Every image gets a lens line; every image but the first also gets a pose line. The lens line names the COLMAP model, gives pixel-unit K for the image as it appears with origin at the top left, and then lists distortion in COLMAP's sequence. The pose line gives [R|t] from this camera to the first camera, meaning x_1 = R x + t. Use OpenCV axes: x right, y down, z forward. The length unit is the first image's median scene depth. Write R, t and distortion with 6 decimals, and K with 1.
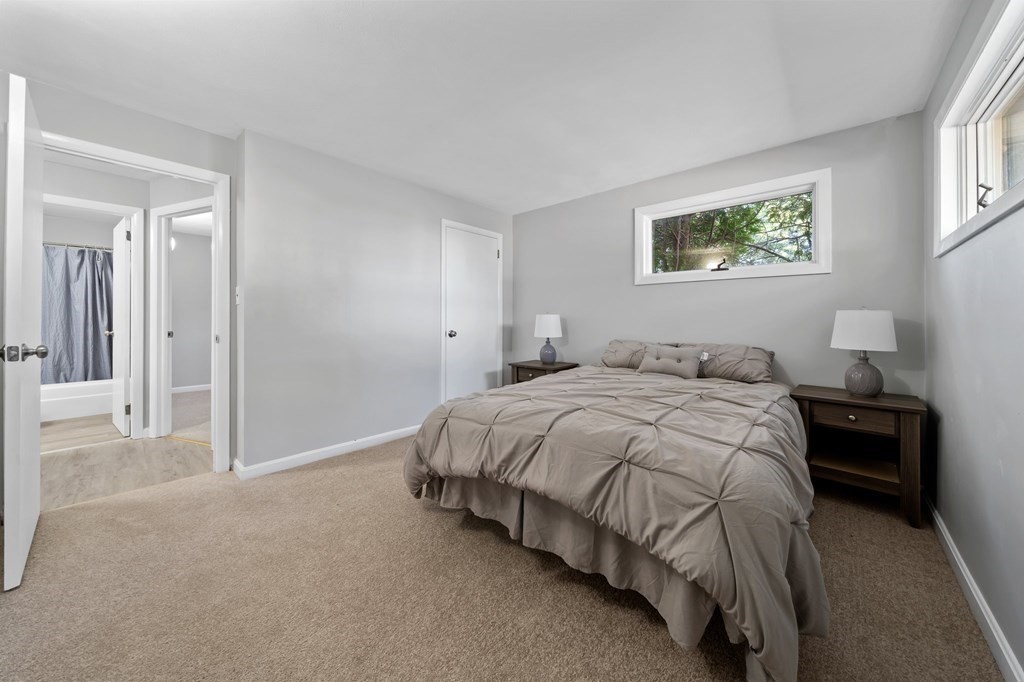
lens RADIAL K [[365.5, 0, 499.2], [0, 365.5, 320.5], [0, 0, 1]] dist [-0.003479, -0.000026]
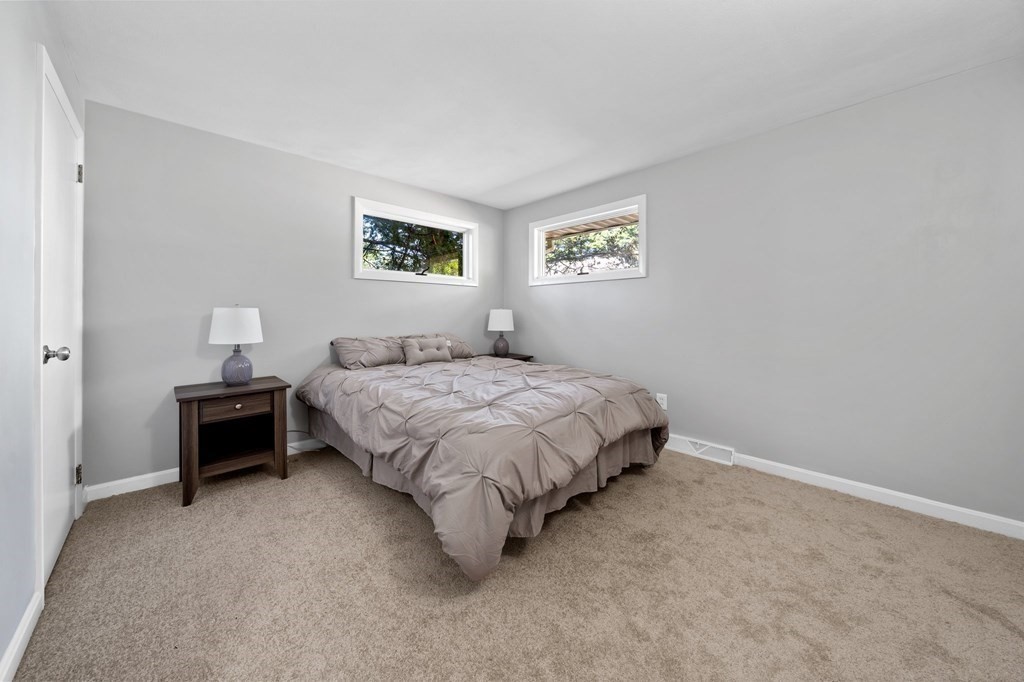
lens RADIAL K [[362.5, 0, 526.6], [0, 362.5, 308.1], [0, 0, 1]] dist [-0.000151, 0.000008]
pose [[0.044533, 0.016786, 0.998867, -0.784304], [0.009378, 0.999808, -0.017220, -0.000600], [-0.998964, 0.010134, 0.044367, 0.759167]]
